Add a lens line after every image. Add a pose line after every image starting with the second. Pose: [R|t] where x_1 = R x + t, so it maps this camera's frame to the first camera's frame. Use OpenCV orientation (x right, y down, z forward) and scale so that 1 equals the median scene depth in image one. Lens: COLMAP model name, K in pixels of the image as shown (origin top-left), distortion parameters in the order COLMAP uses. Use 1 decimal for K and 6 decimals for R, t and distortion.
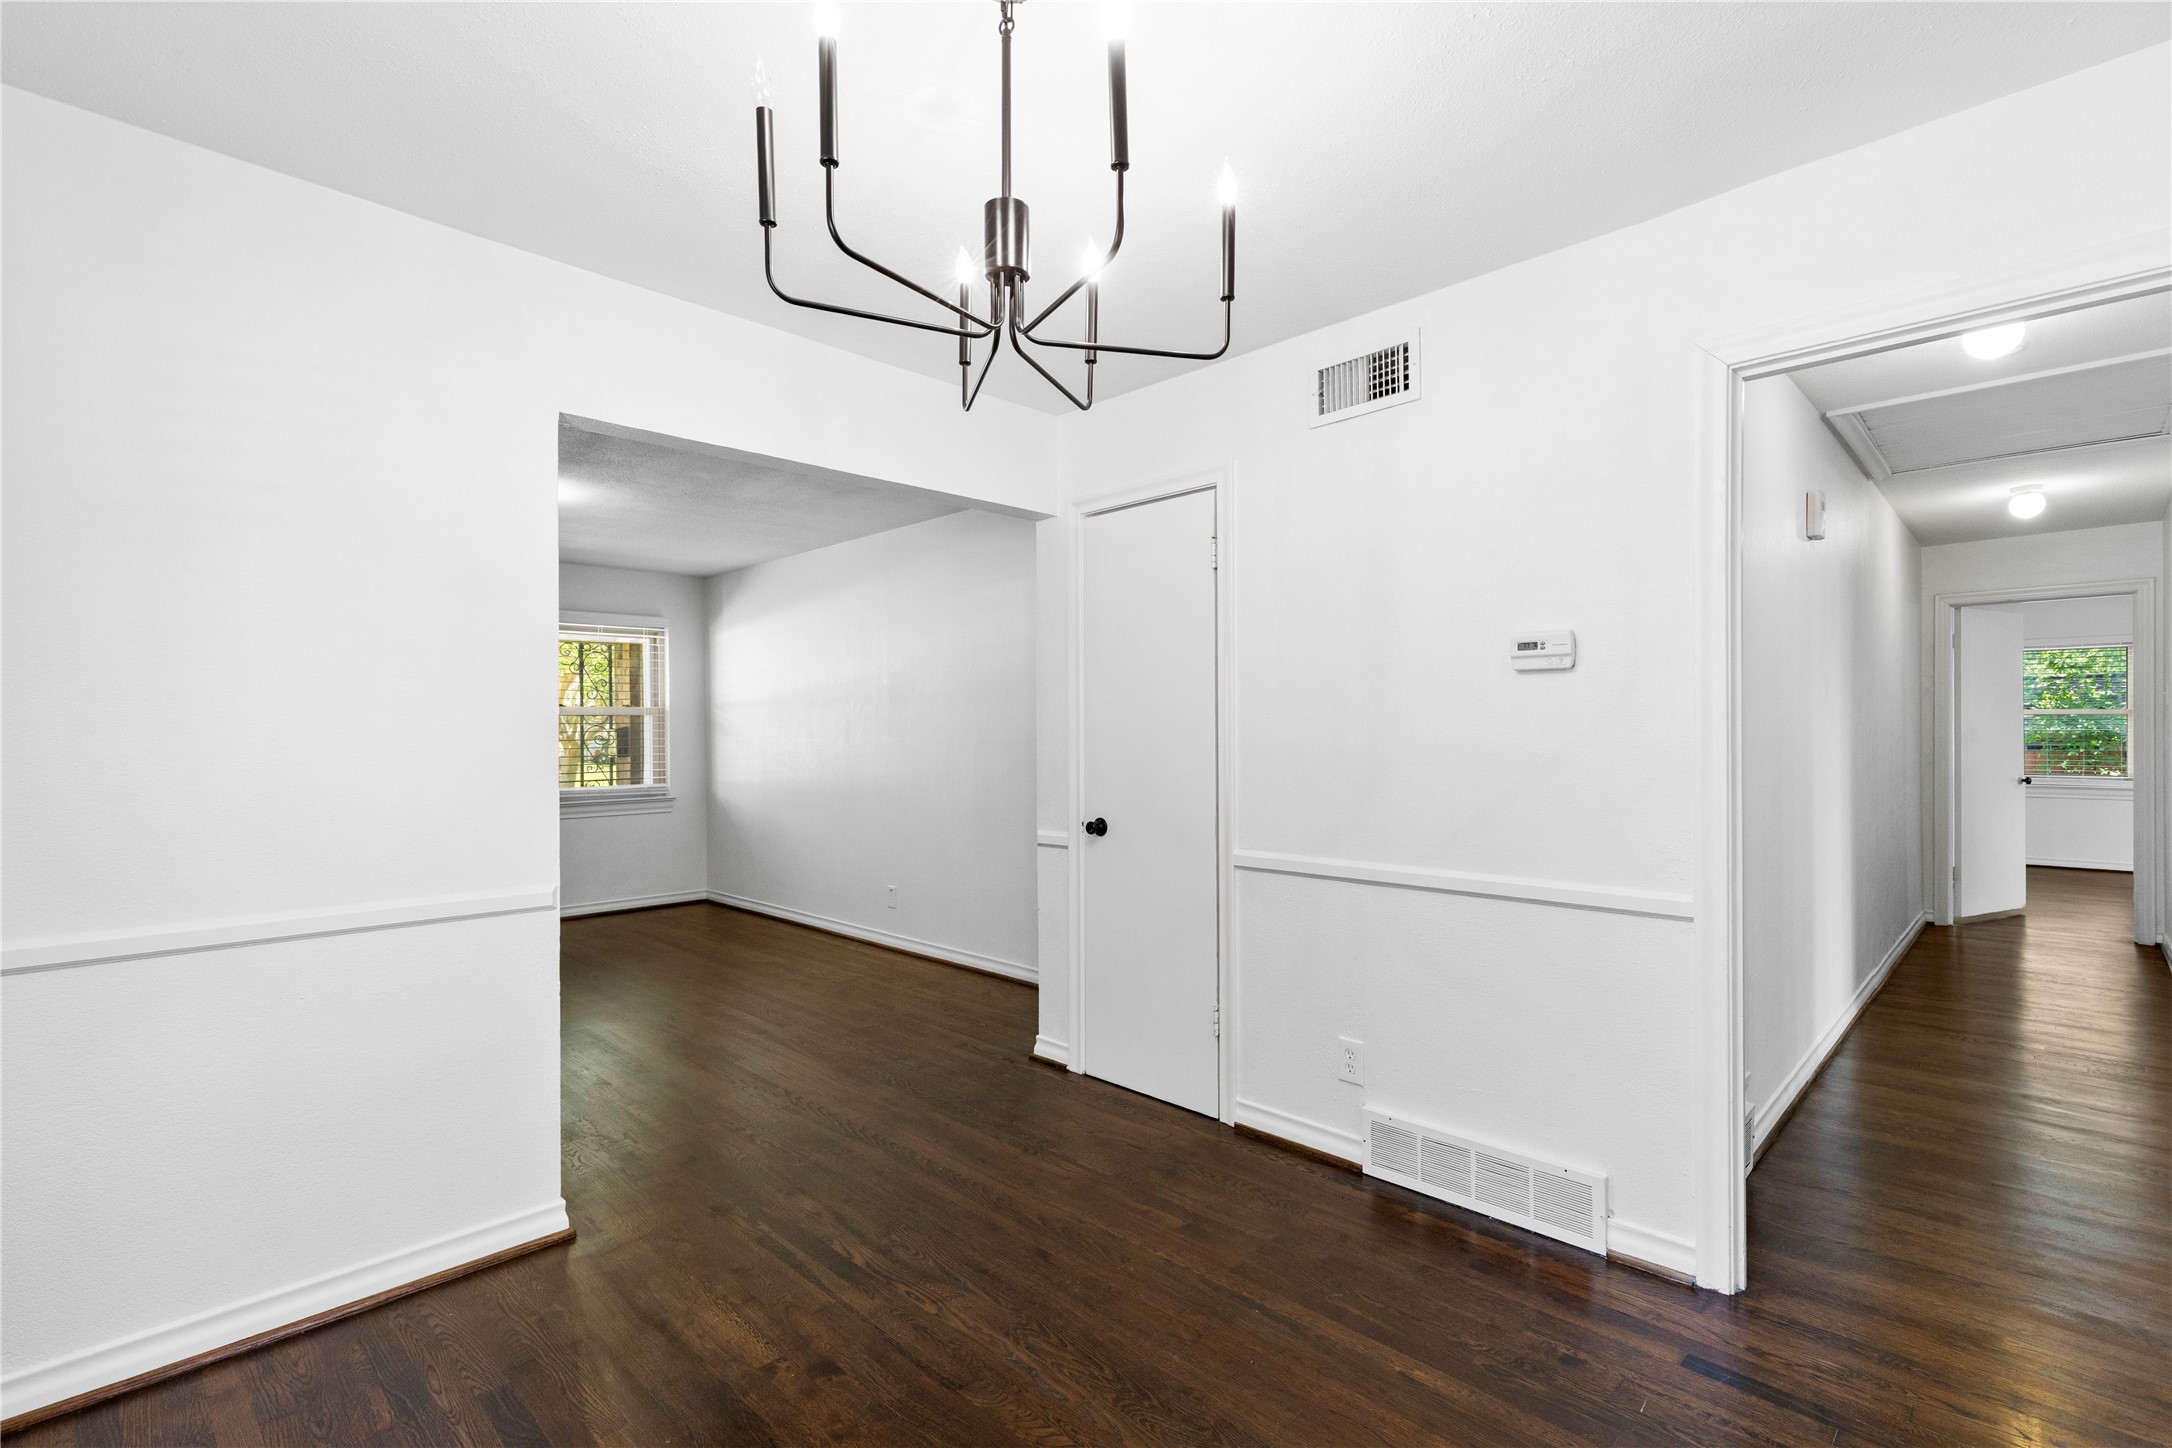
lens RADIAL K [[982.0, 0, 1091.5], [0, 982.0, 724.6], [0, 0, 1]] dist [0.002633, 0.000286]
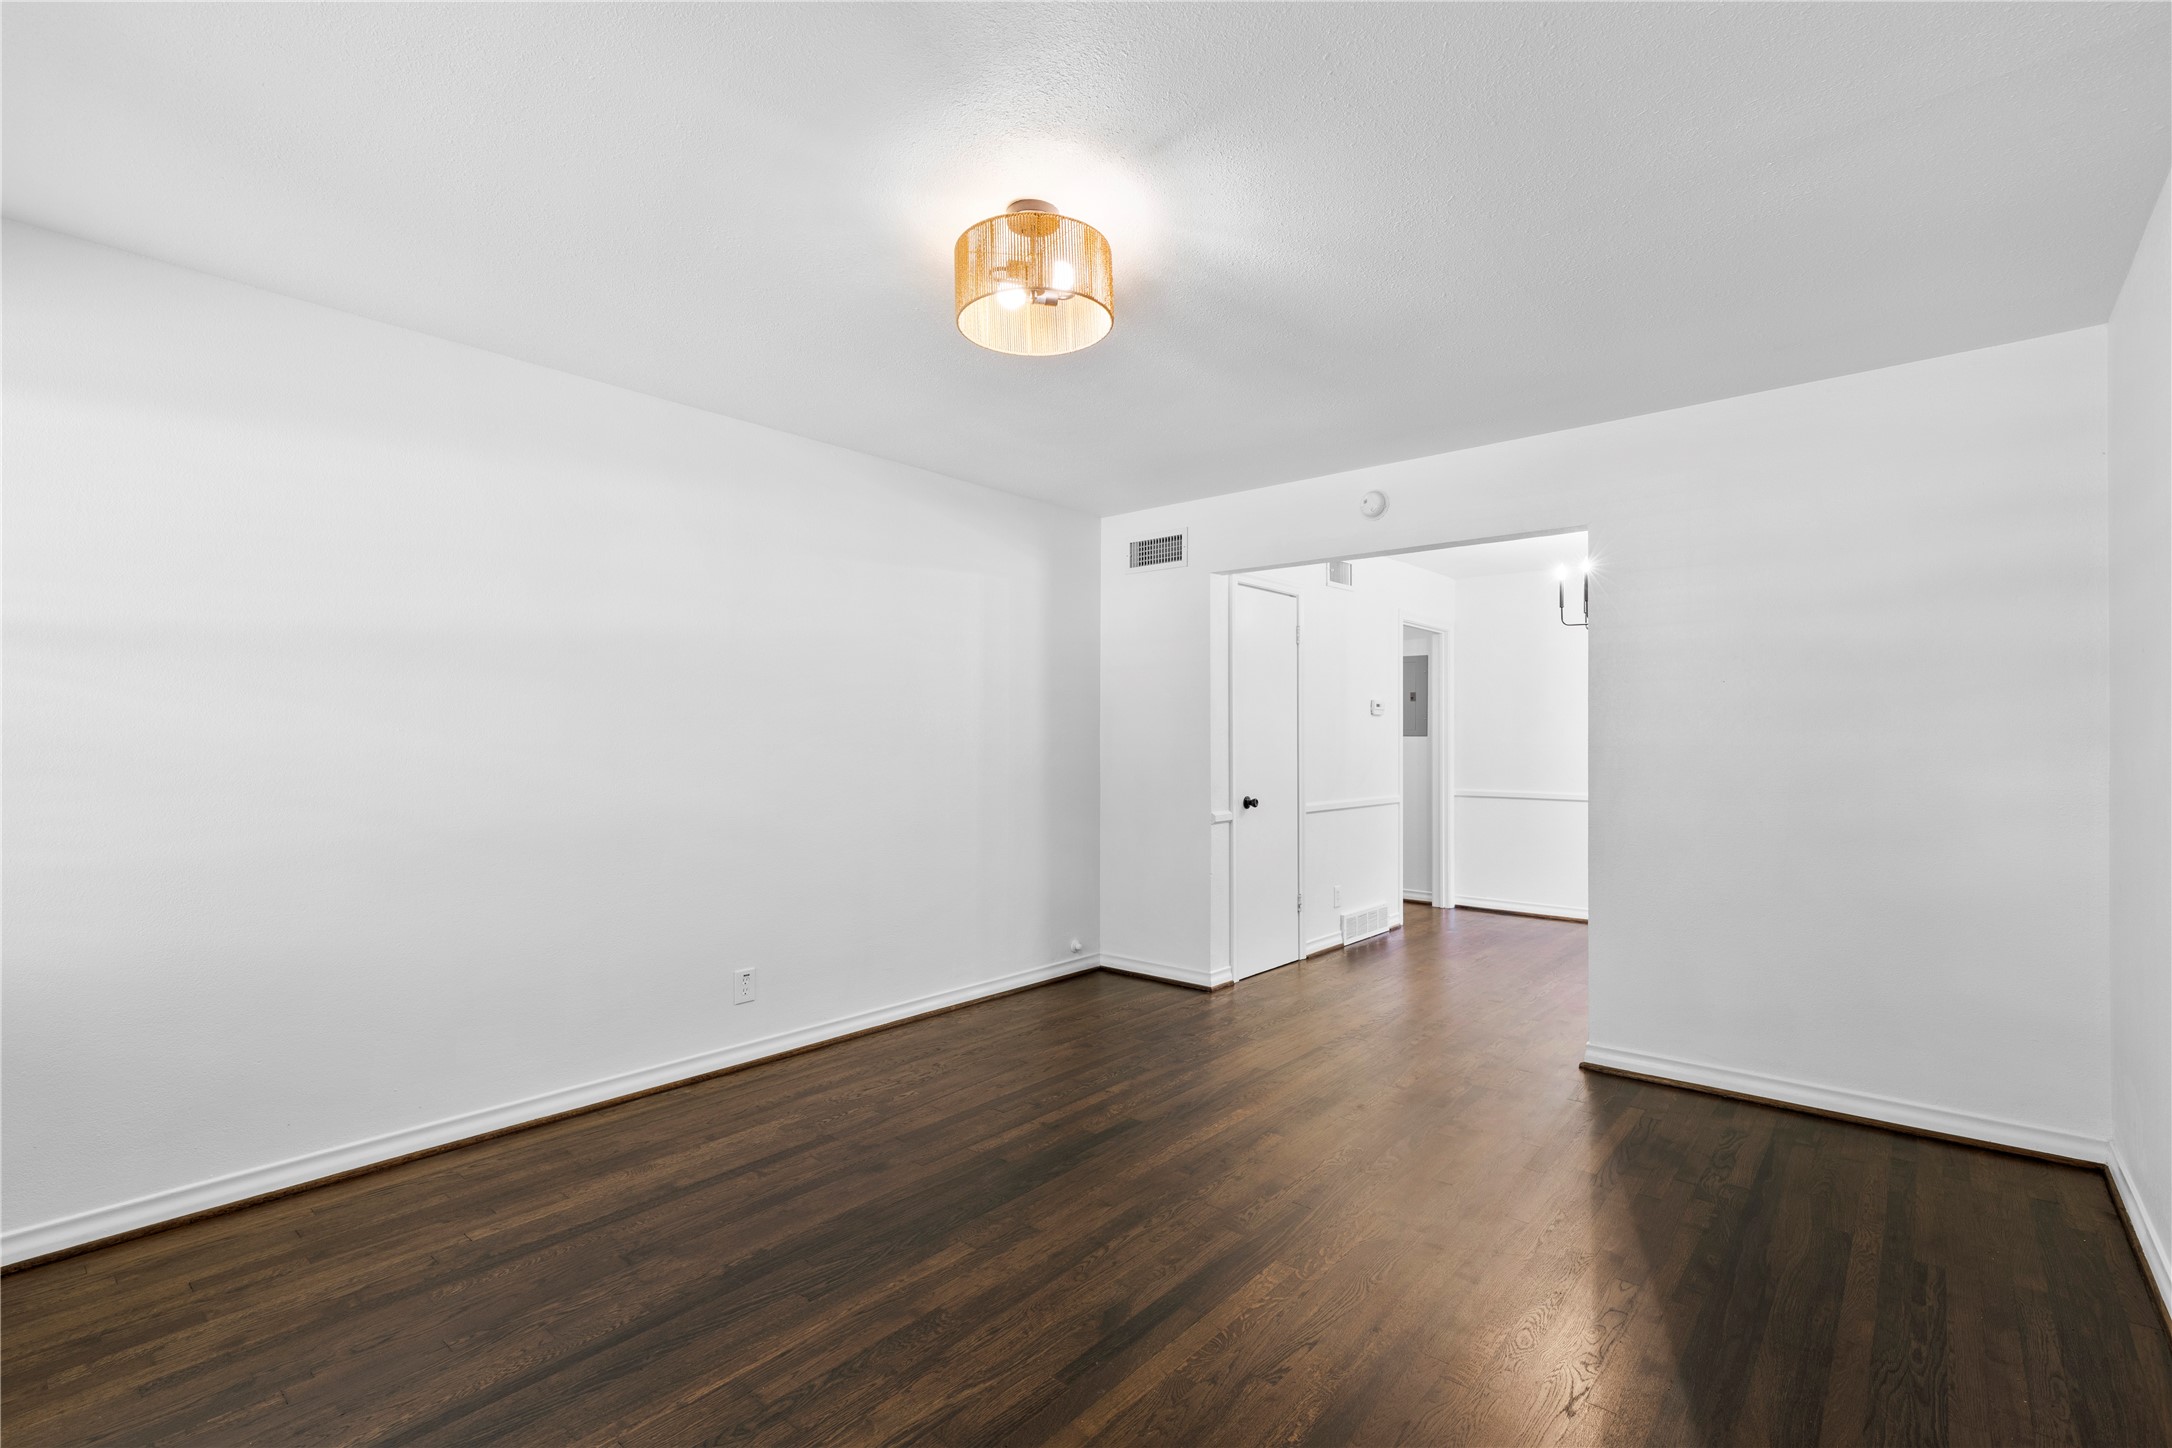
lens RADIAL K [[976.3, 0, 1102.7], [0, 976.3, 737.5], [0, 0, 1]] dist [0.005272, -0.000469]
pose [[-0.080451, 0.010571, 0.996703, -0.725748], [-0.007584, 0.999908, -0.011217, 0.013347], [-0.996730, -0.008461, -0.080363, 0.681962]]
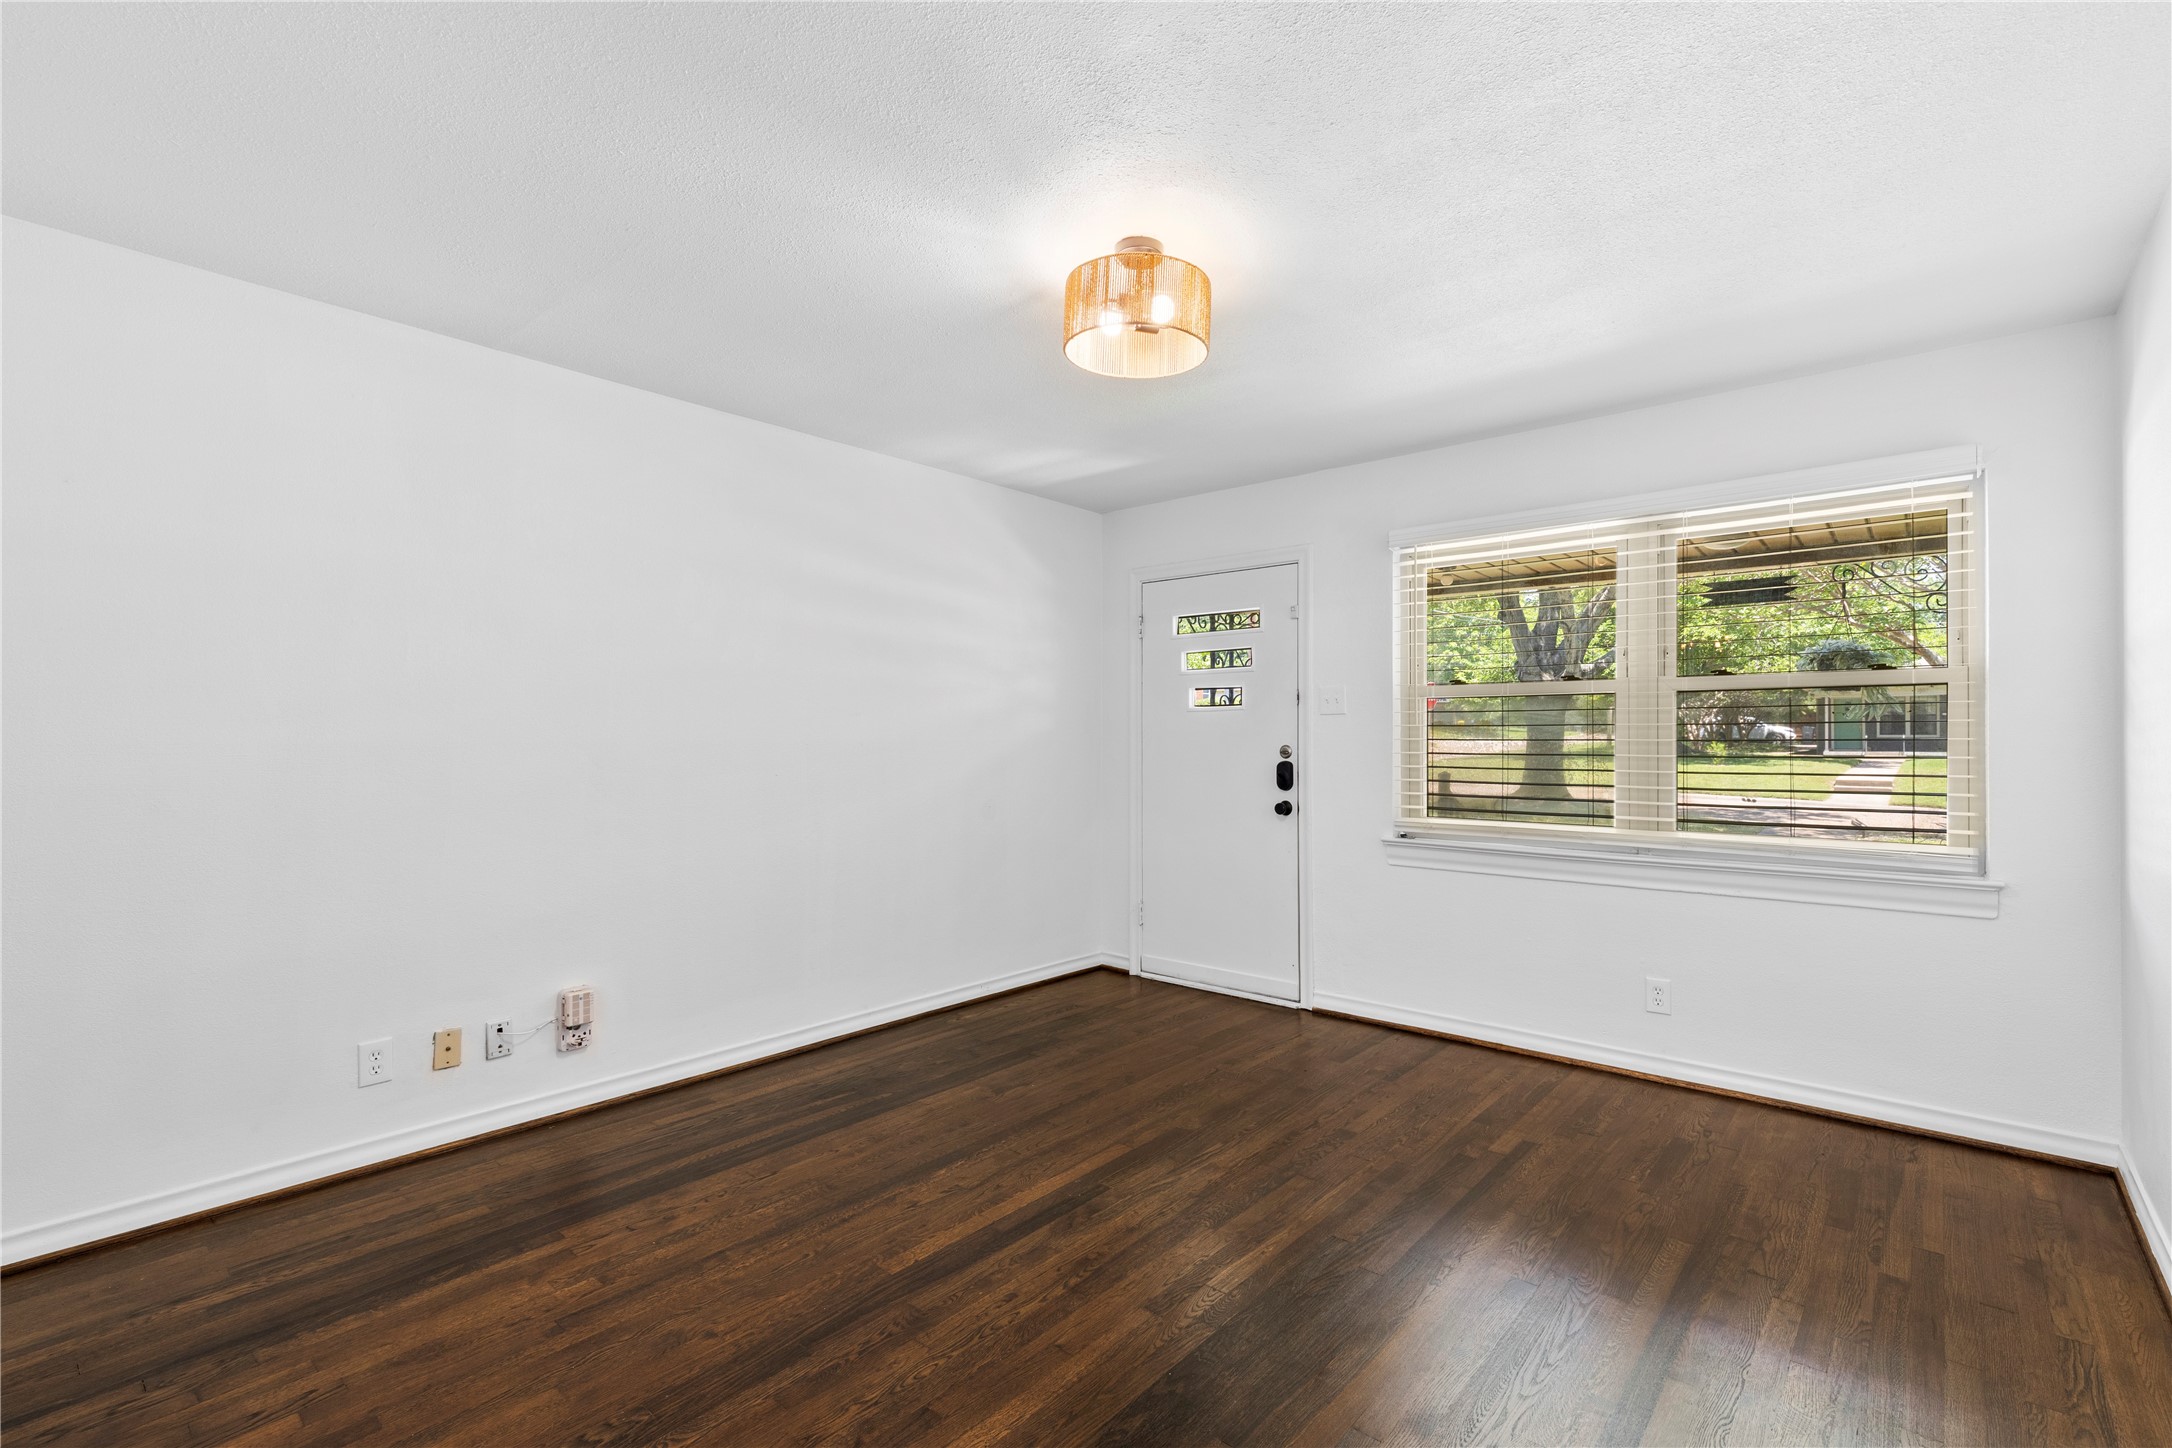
lens RADIAL K [[976.3, 0, 1102.7], [0, 976.3, 737.5], [0, 0, 1]] dist [0.005272, -0.000469]
pose [[0.080299, 0.010979, -0.996710, -0.057512], [0.006948, 0.999909, 0.011574, 0.006737], [0.996747, -0.007855, 0.080216, 0.638683]]
